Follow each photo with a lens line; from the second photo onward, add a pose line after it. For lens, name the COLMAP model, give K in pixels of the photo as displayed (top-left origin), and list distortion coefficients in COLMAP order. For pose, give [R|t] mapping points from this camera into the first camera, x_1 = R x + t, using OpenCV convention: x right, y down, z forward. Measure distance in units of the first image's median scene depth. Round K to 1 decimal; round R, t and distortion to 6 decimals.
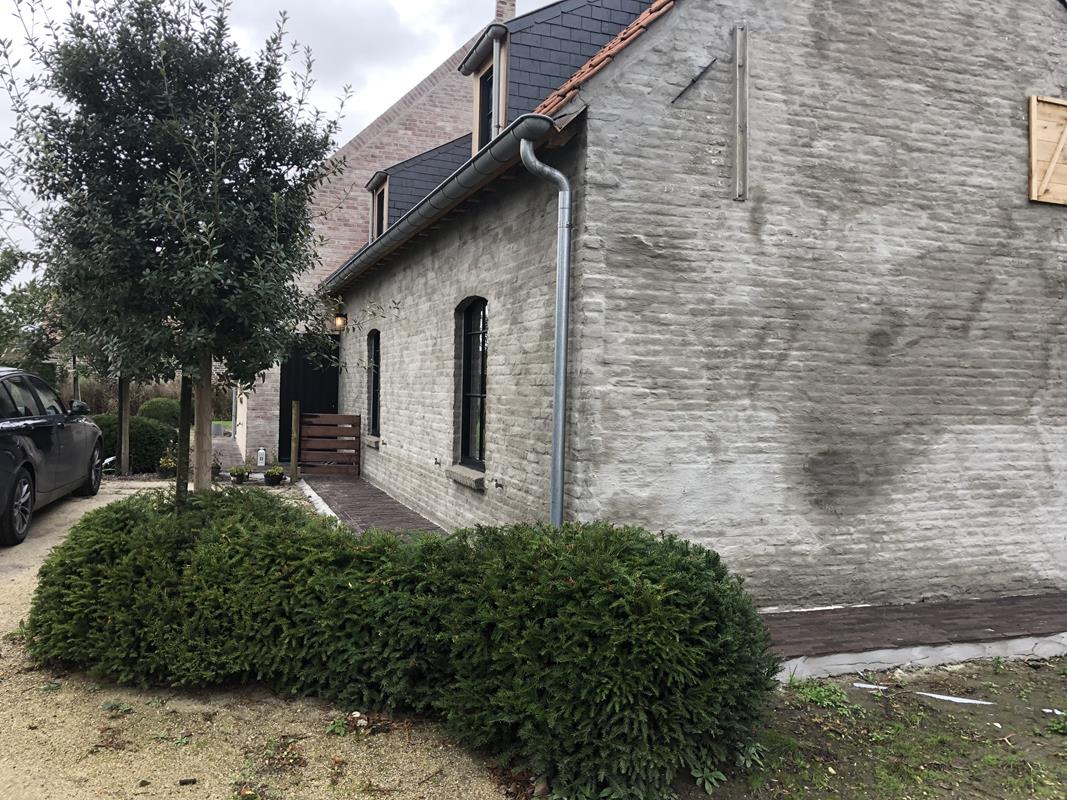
lens RADIAL K [[850.3, 0, 533.5], [0, 850.3, 400.0], [0, 0, 1]] dist [0.045385, -0.002287]
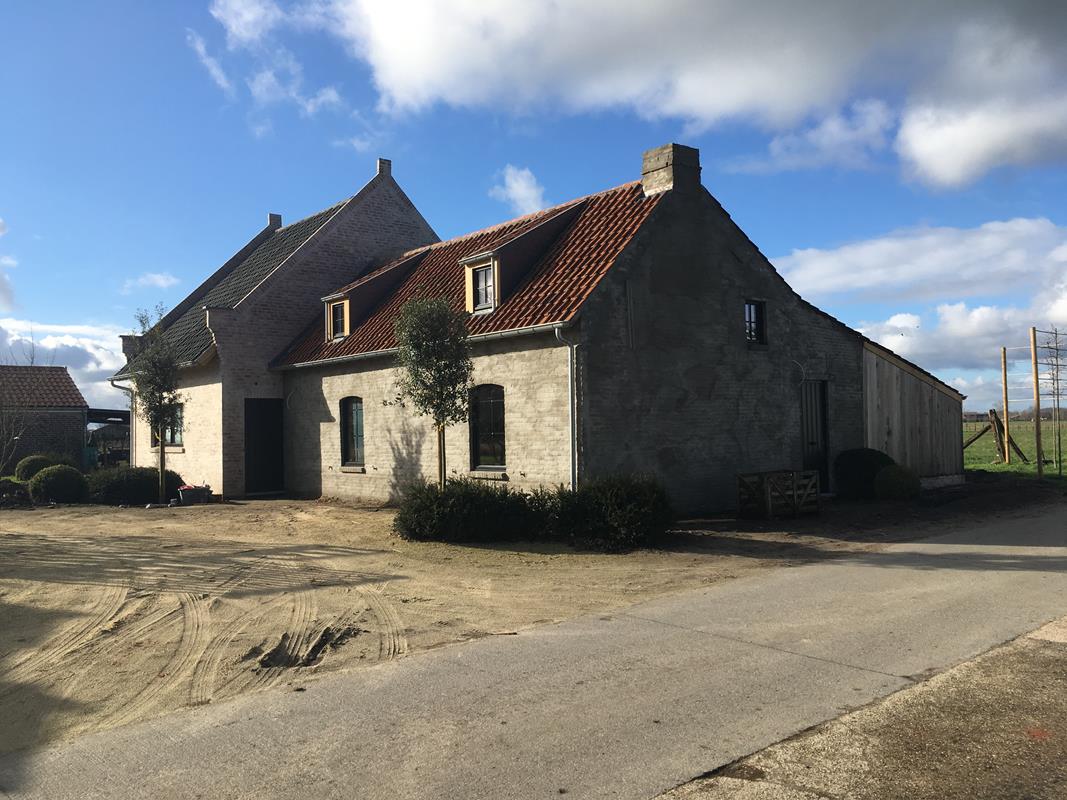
lens RADIAL K [[875.6, 0, 533.5], [0, 875.6, 400.0], [0, 0, 1]] dist [0.047978, 0.001311]
pose [[0.943452, -0.033433, 0.329819, -0.849437], [0.049862, 0.997895, -0.041477, 0.008348], [-0.327738, 0.055577, 0.943133, -1.270021]]
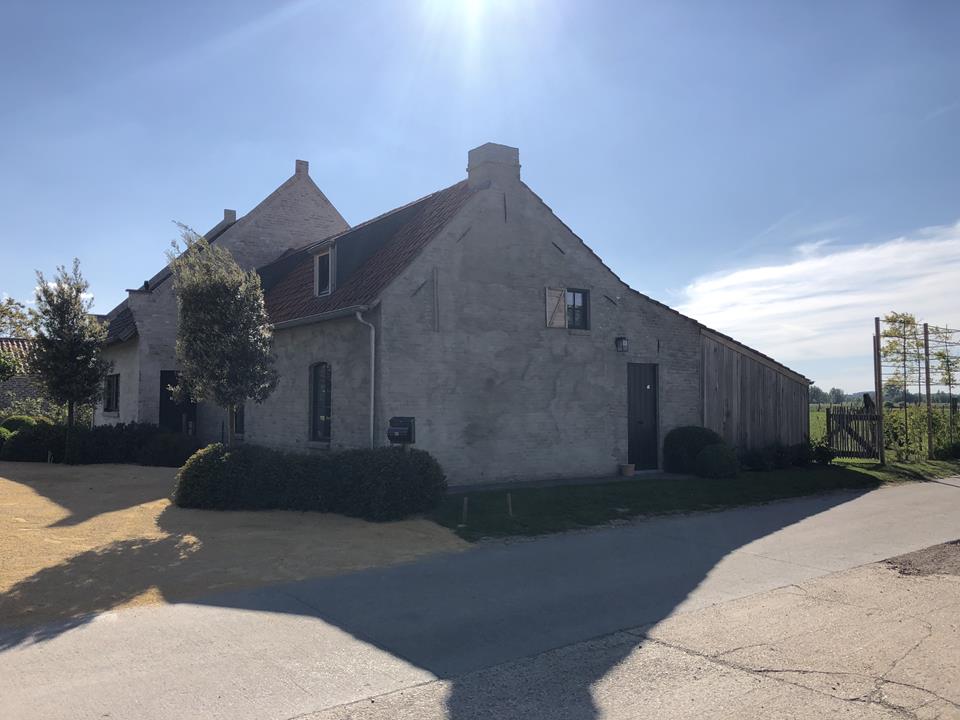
lens RADIAL K [[765.0, 0, 480.0], [0, 765.0, 360.0], [0, 0, 1]] dist [0.045385, -0.002287]
pose [[0.967147, -0.009705, 0.254033, -0.232964], [0.026733, 0.997613, -0.063664, 0.012756], [-0.252809, 0.068364, 0.965098, -1.309498]]
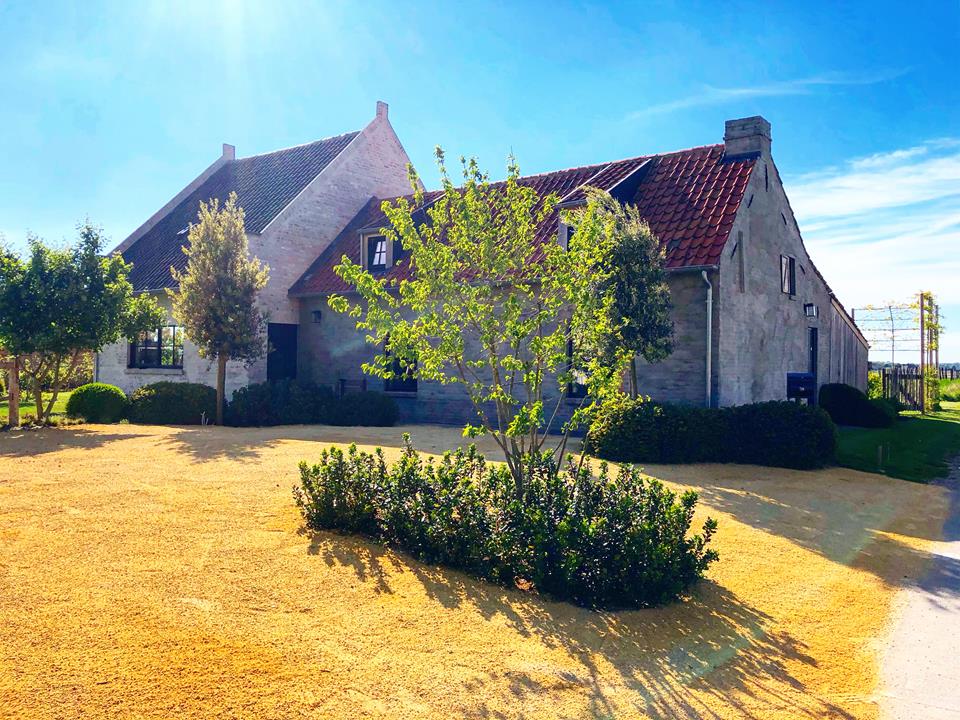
lens RADIAL K [[765.0, 0, 480.0], [0, 765.0, 360.0], [0, 0, 1]] dist [0.045385, -0.002287]
pose [[0.840634, -0.015599, 0.541379, -1.802195], [0.022151, 0.999739, -0.005590, -0.015376], [-0.541150, 0.016692, 0.840760, -0.646826]]
